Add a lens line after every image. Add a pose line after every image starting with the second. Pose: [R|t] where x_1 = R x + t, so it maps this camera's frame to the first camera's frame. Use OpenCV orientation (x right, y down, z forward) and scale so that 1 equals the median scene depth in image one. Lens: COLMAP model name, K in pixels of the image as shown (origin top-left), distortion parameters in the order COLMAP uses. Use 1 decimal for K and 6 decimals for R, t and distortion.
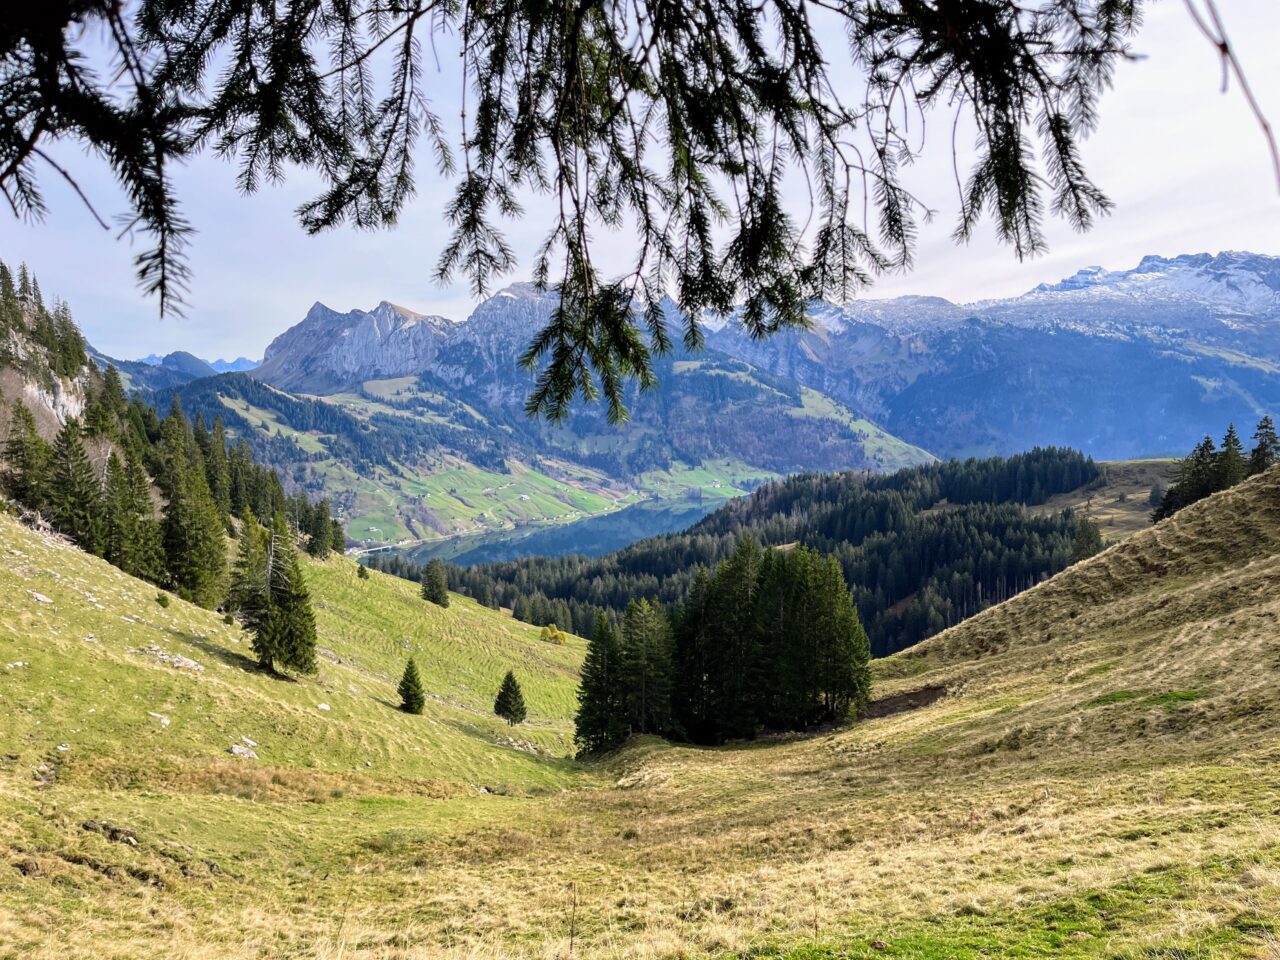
lens RADIAL K [[958.4, 0, 640.0], [0, 958.4, 480.0], [0, 0, 1]] dist [0.031497, -0.045261]
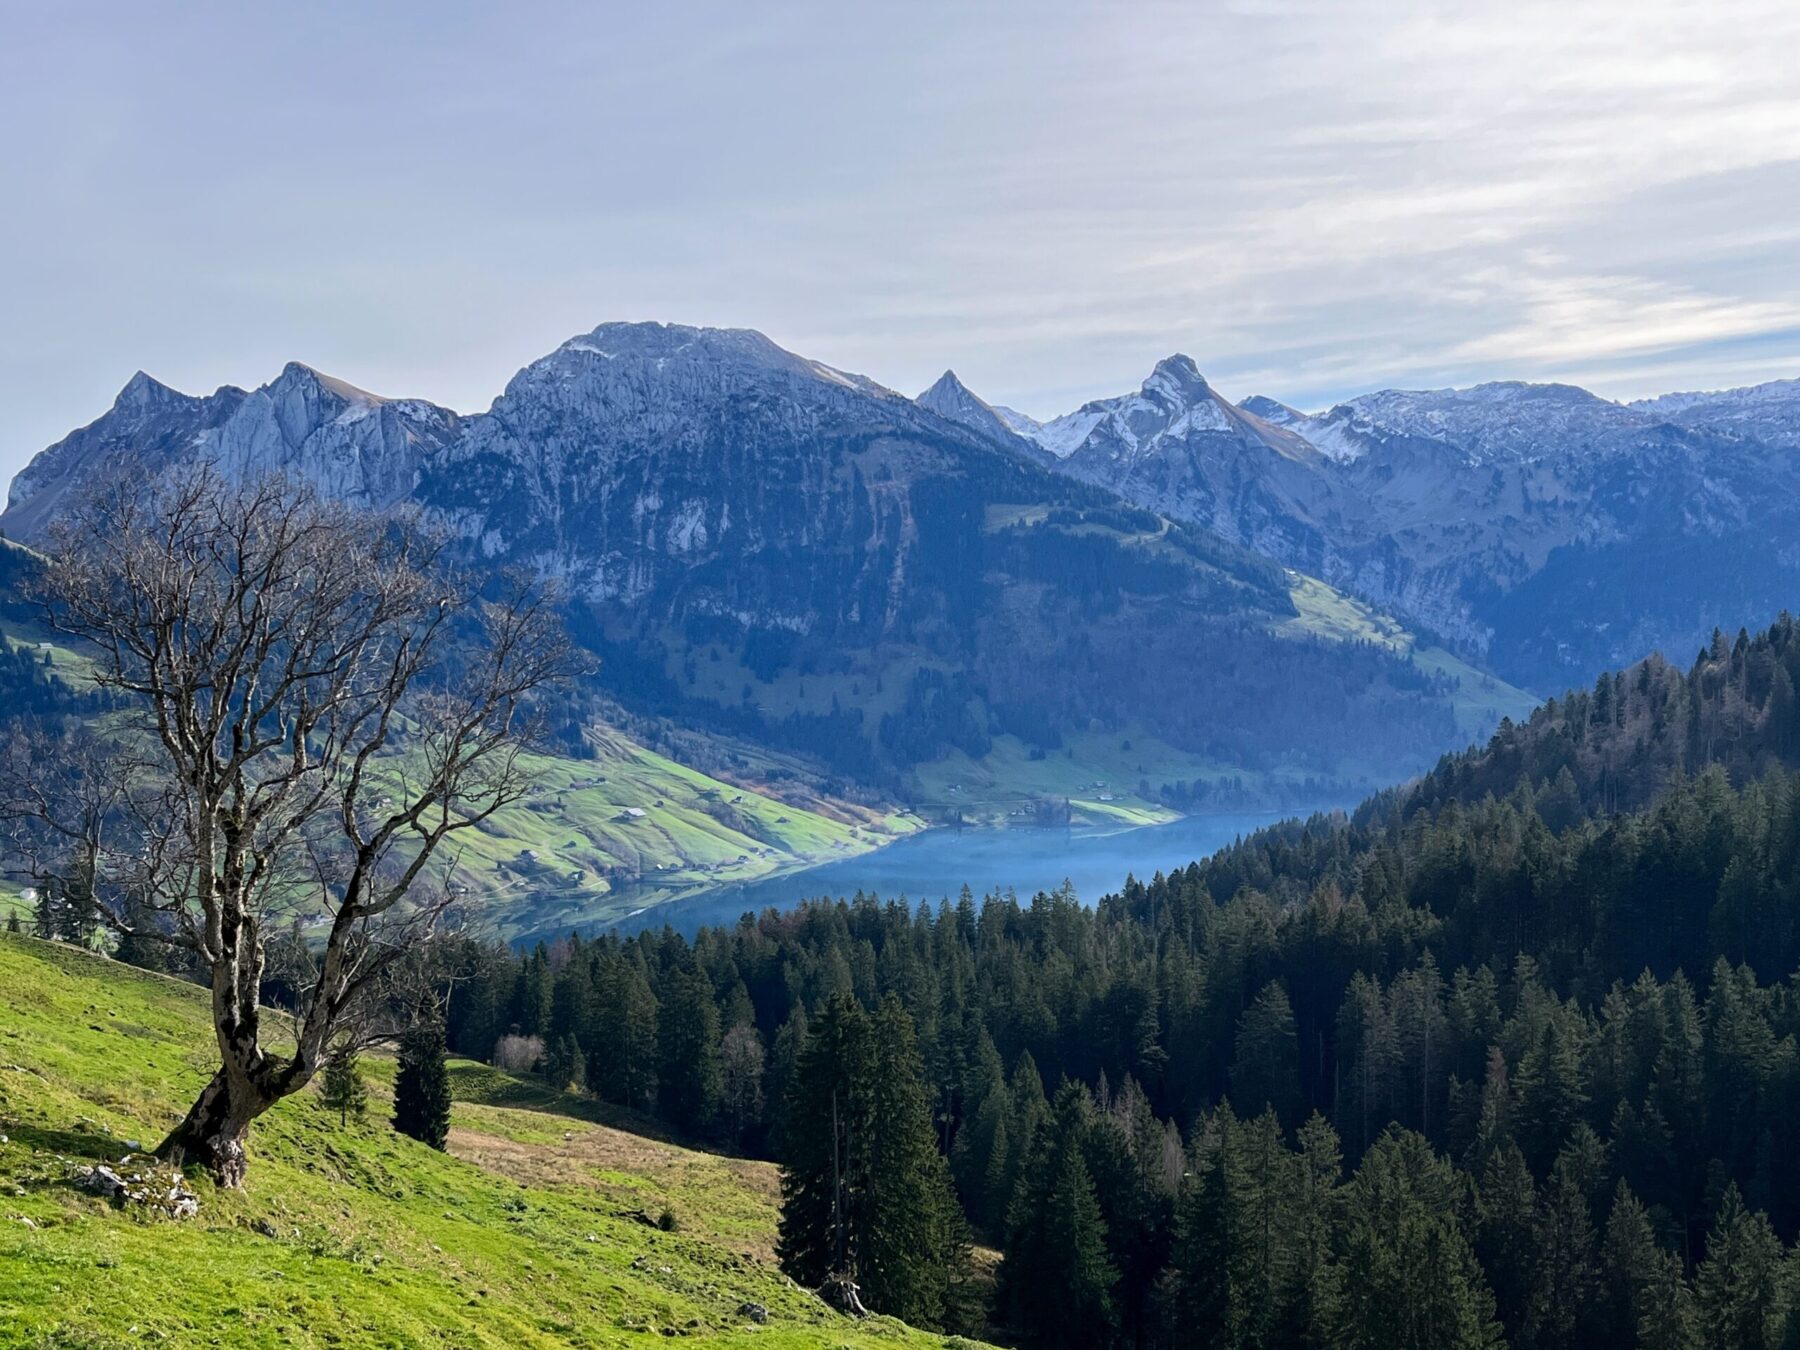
lens RADIAL K [[2012.0, 0, 900.0], [0, 2012.0, 675.0], [0, 0, 1]] dist [0.106298, -0.340705]
pose [[0.999539, 0.011226, 0.028219, -0.026069], [-0.009168, 0.997361, -0.072024, 0.014539], [-0.028953, 0.071732, 0.997004, 0.125777]]
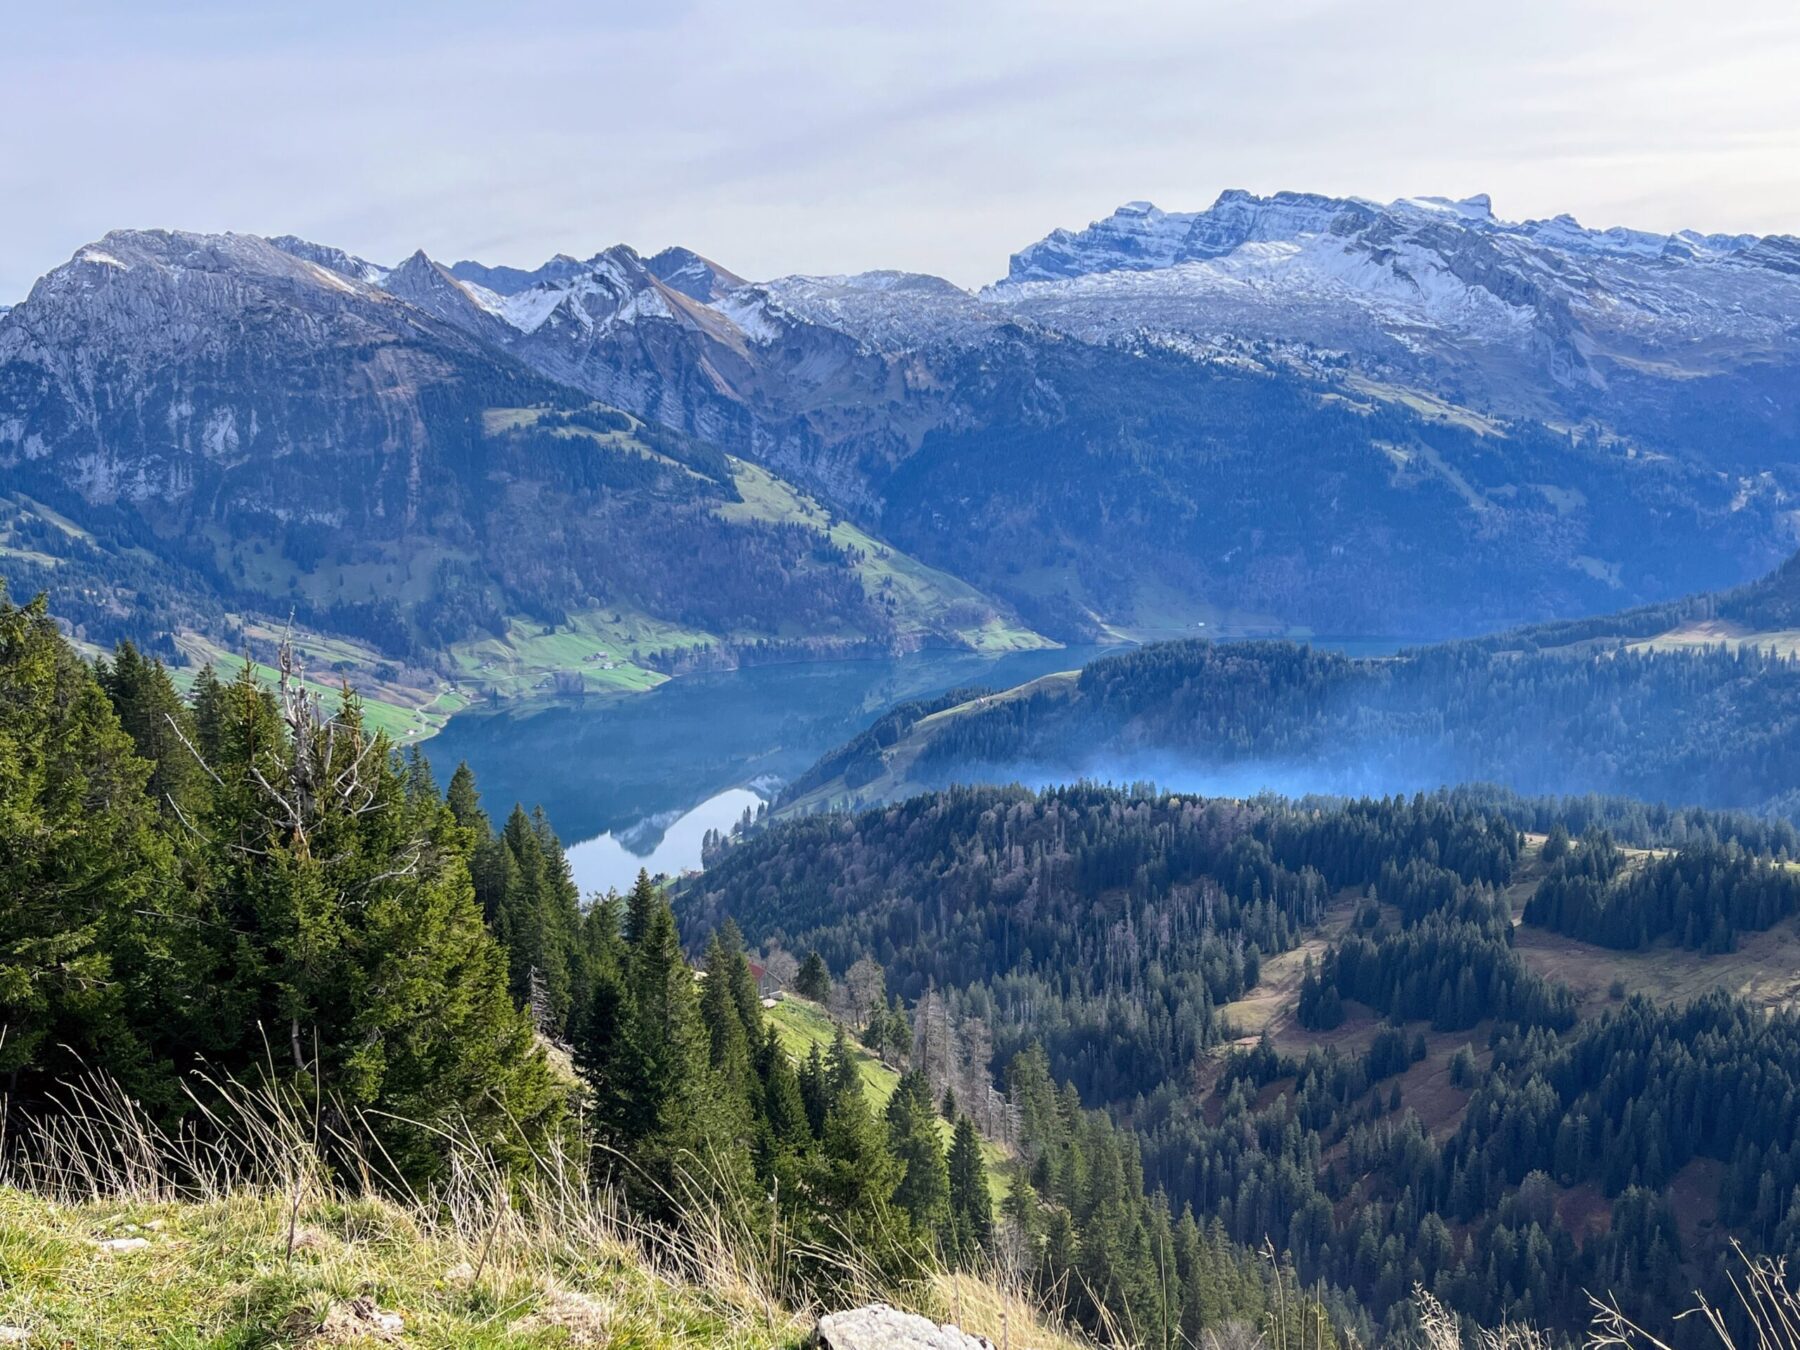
lens RADIAL K [[1811.8, 0, 891.3], [0, 1811.8, 694.8], [0, 0, 1]] dist [0.094990, -0.203784]
pose [[0.945866, -0.047819, 0.321016, -0.076540], [0.024502, 0.996785, 0.076286, -0.041785], [-0.323632, -0.064290, 0.943996, 0.015471]]
